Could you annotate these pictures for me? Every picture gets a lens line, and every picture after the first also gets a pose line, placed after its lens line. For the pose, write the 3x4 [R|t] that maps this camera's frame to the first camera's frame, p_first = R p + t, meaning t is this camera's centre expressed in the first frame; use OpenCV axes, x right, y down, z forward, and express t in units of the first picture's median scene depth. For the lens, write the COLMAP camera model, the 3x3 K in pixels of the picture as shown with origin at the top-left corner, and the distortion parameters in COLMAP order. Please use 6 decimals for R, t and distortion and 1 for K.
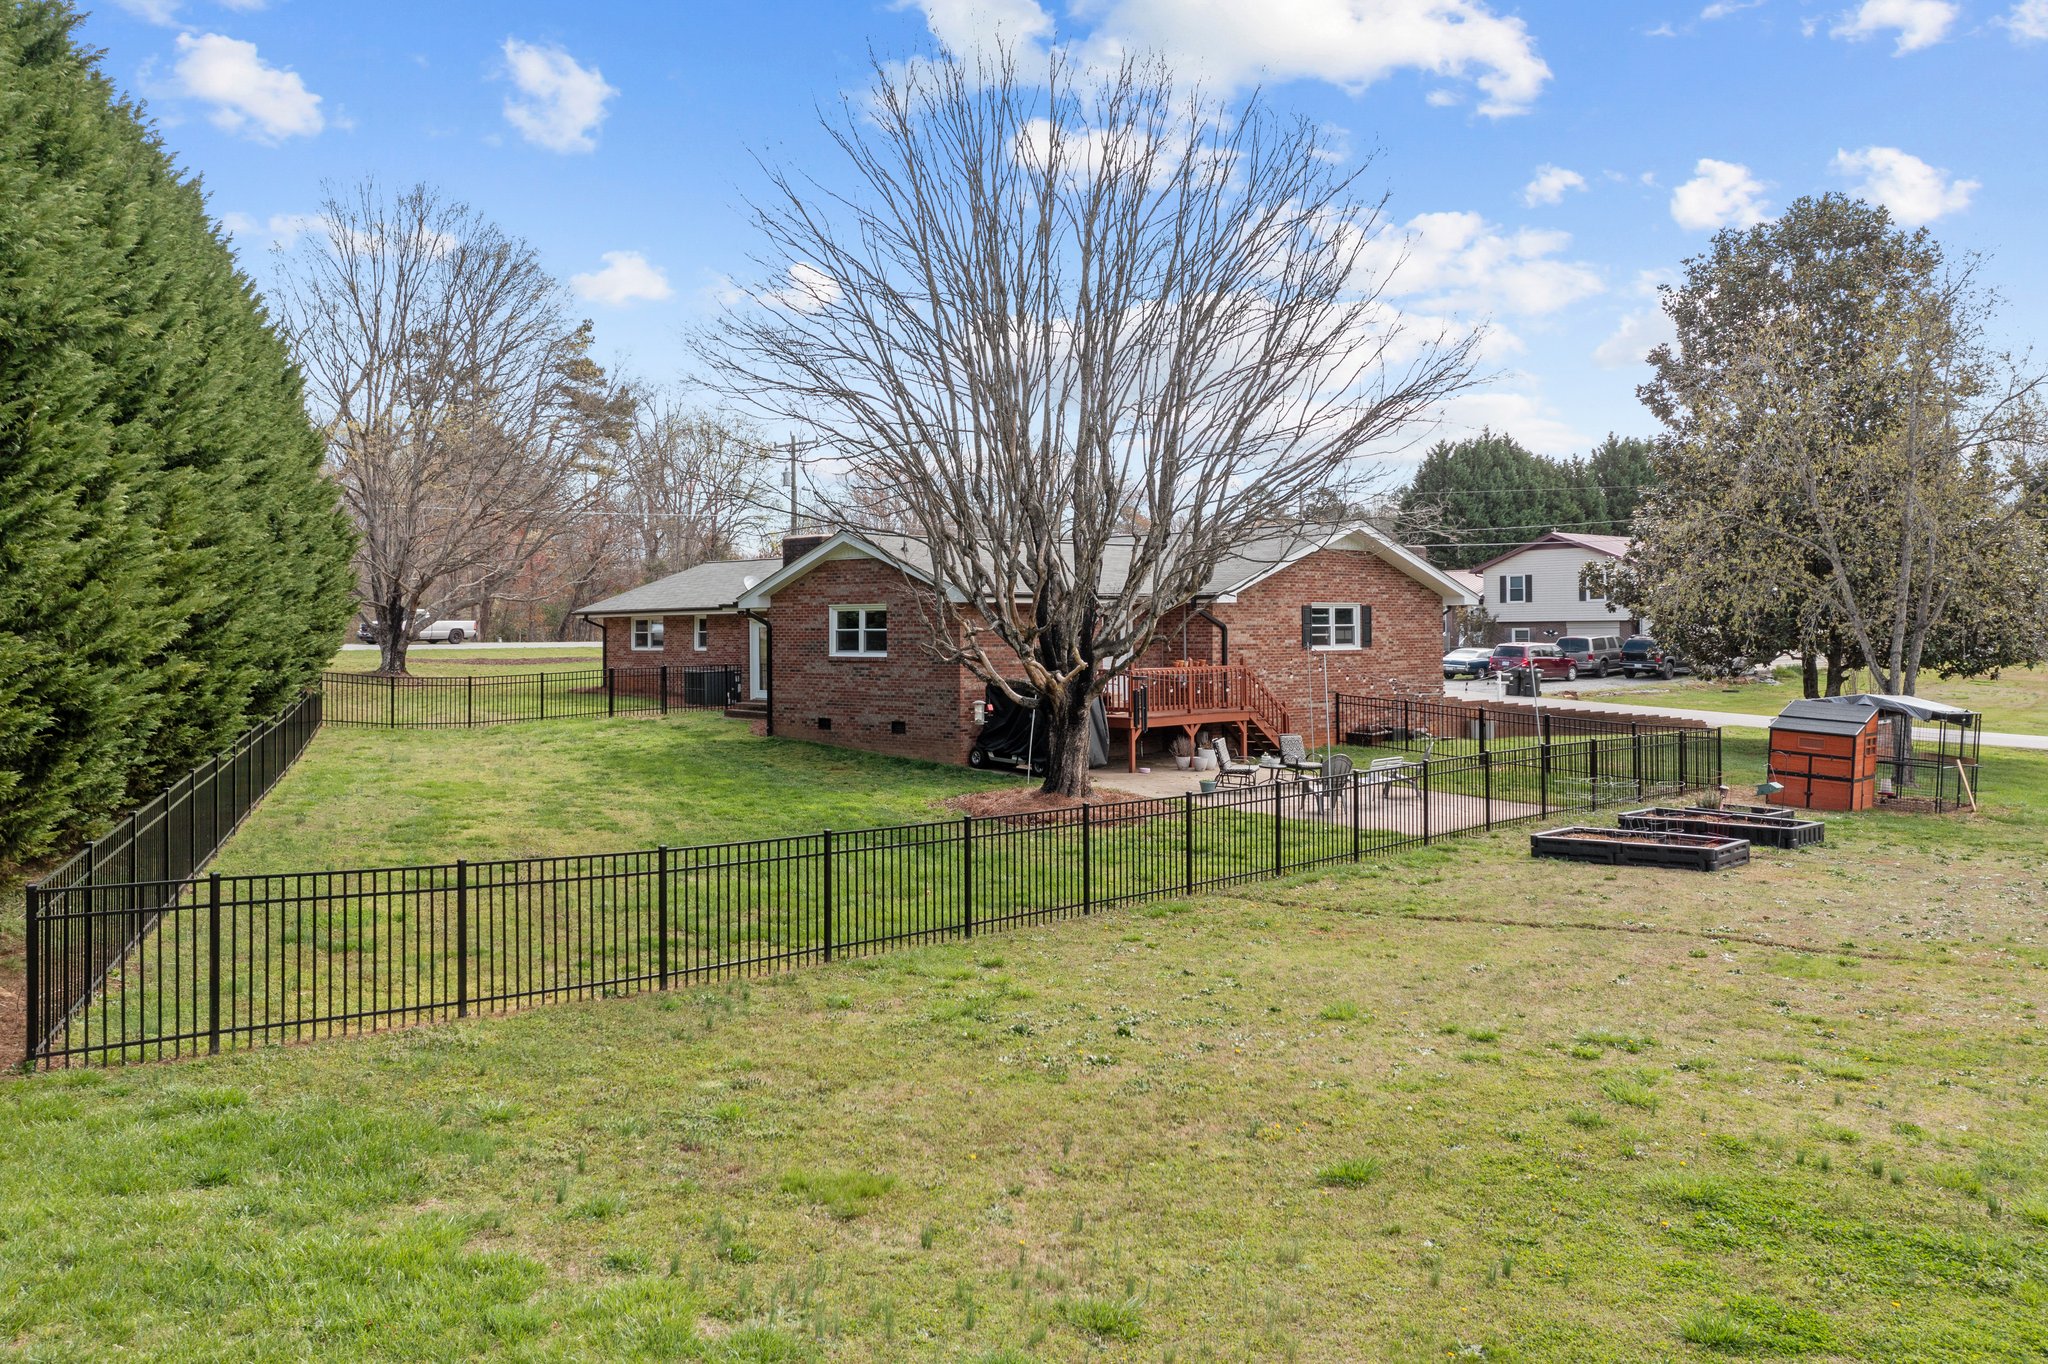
lens RADIAL K [[1646.5, 0, 1014.3], [0, 1646.5, 618.6], [0, 0, 1]] dist [0.002414, 0.009185]
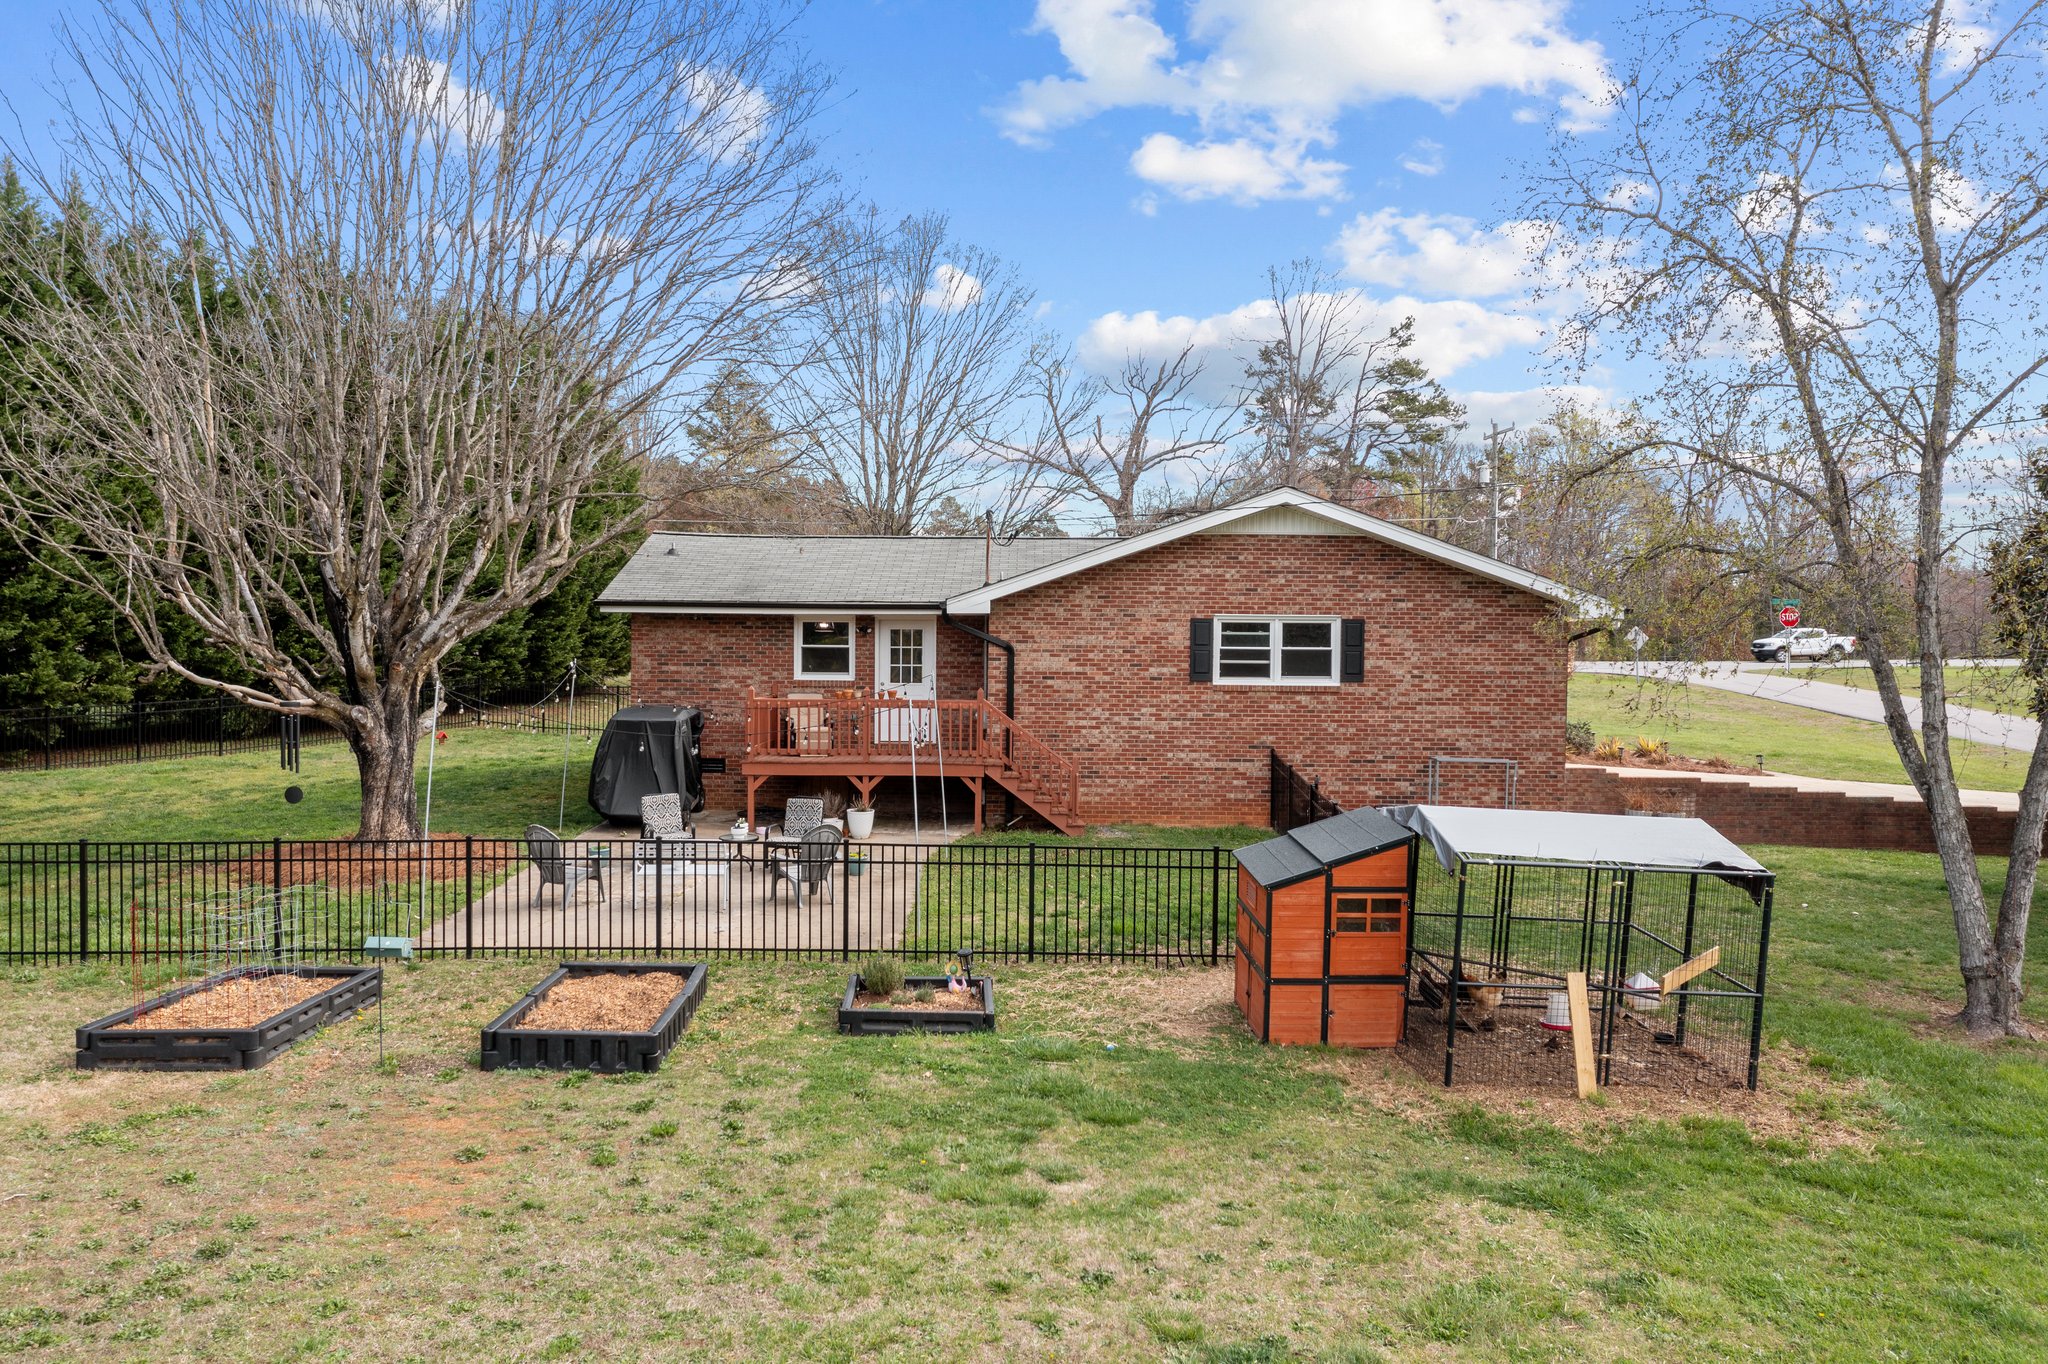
lens RADIAL K [[1628.8, 0, 1013.8], [0, 1628.8, 683.1], [0, 0, 1]] dist [-0.001447, 0.002439]
pose [[0.717250, 0.029244, -0.696202, 0.580512], [-0.009625, 0.999439, 0.032065, -0.001929], [0.696750, -0.016297, 0.717129, 0.450645]]
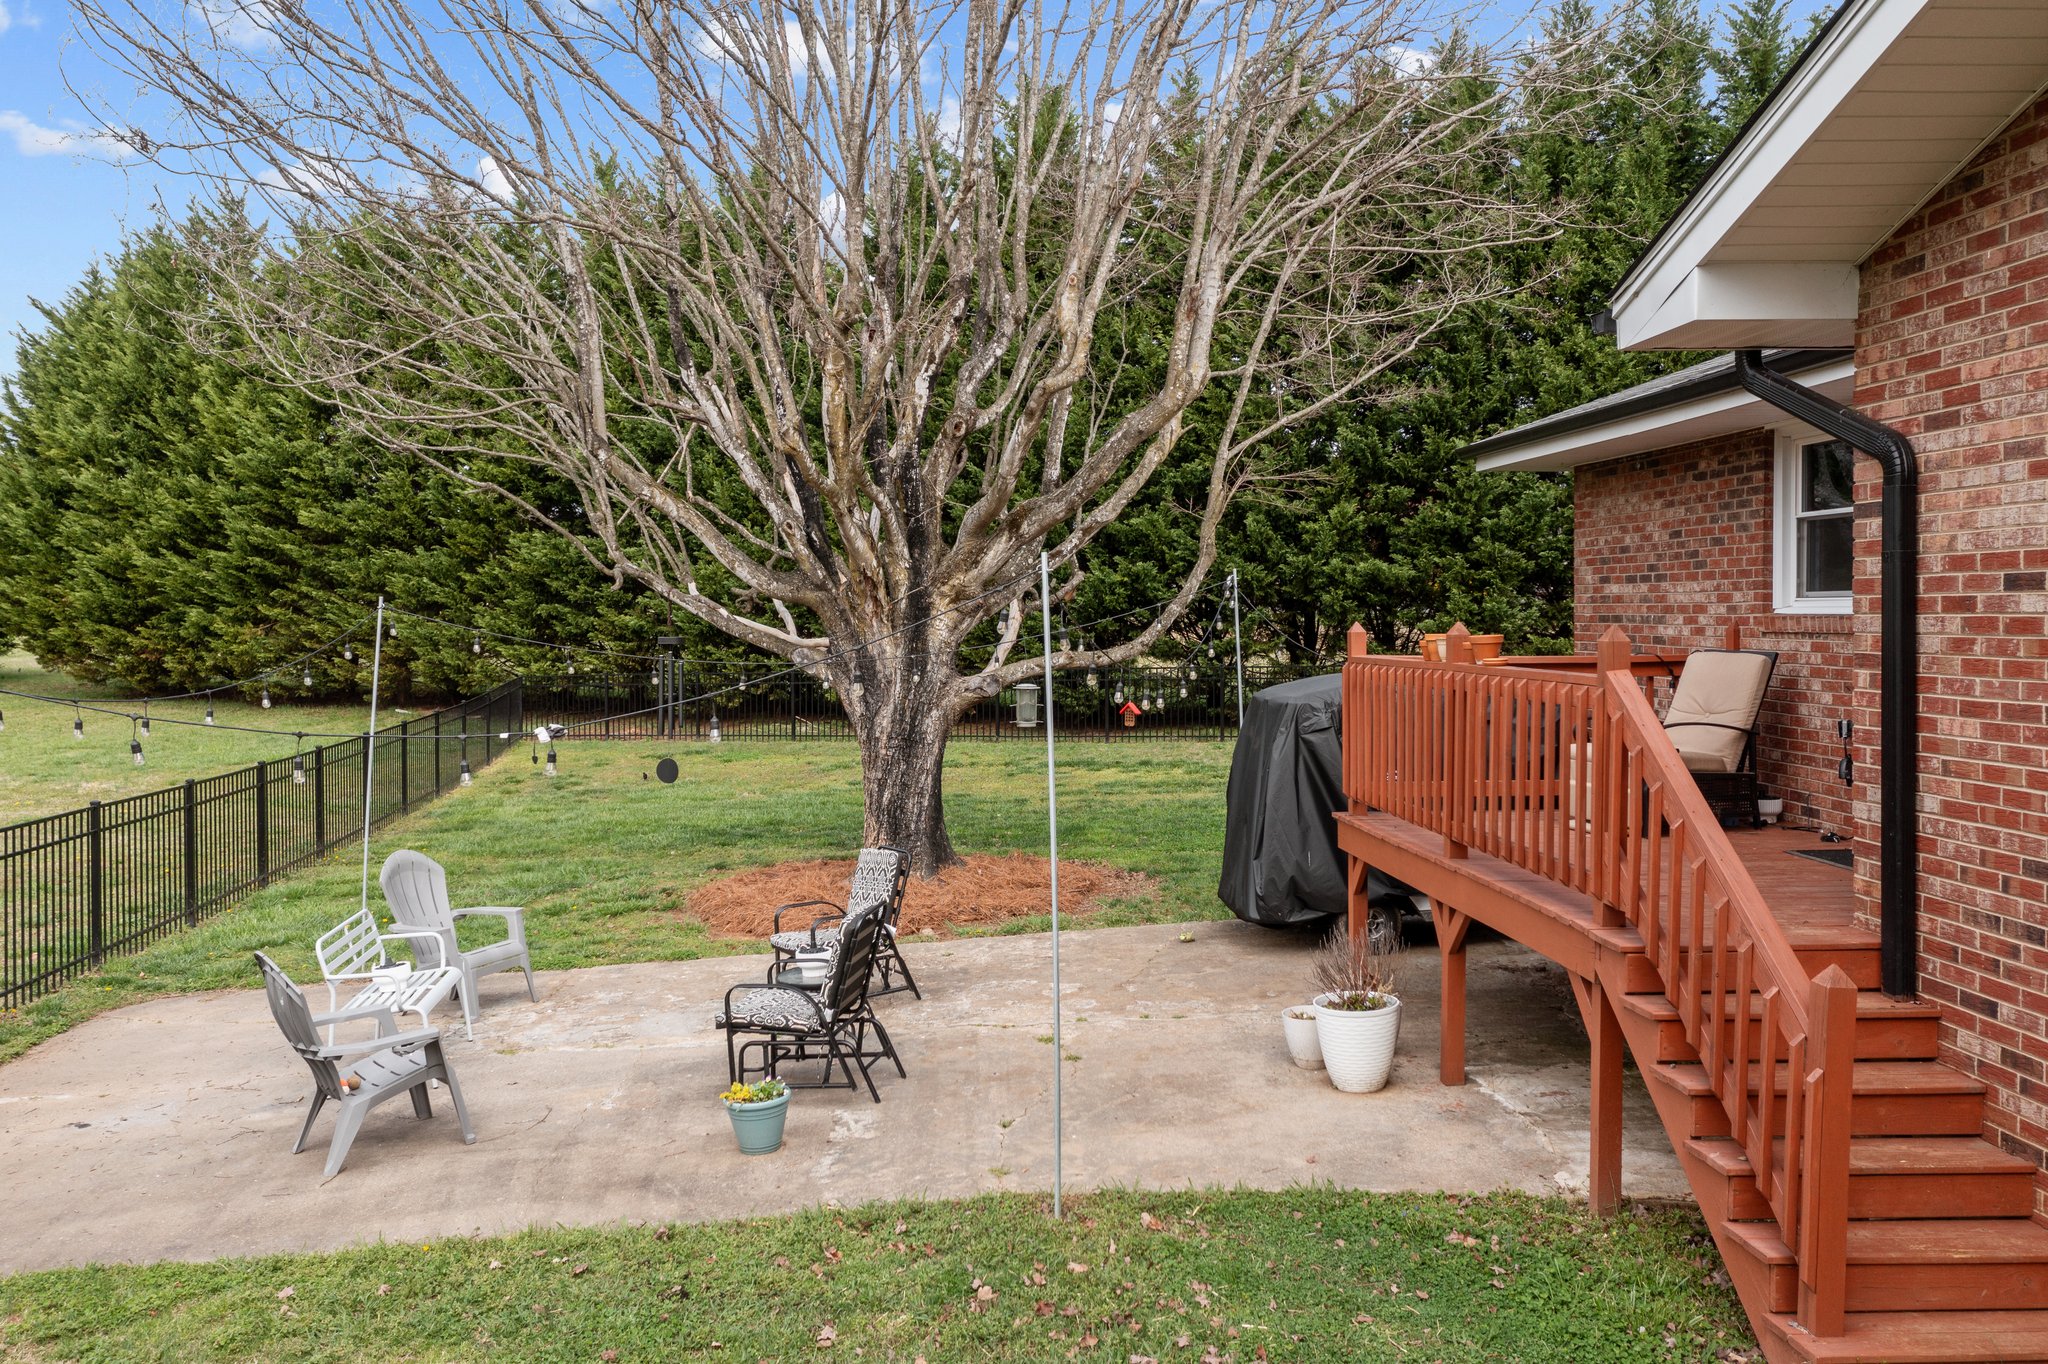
lens RADIAL K [[1653.4, 0, 1025.5], [0, 1653.4, 646.5], [0, 0, 1]] dist [0.000445, 0.001699]
pose [[-0.629276, 0.022855, -0.776845, 0.287937], [0.011640, 0.999733, 0.019983, 0.018696], [0.777094, 0.003533, -0.629374, 0.958265]]
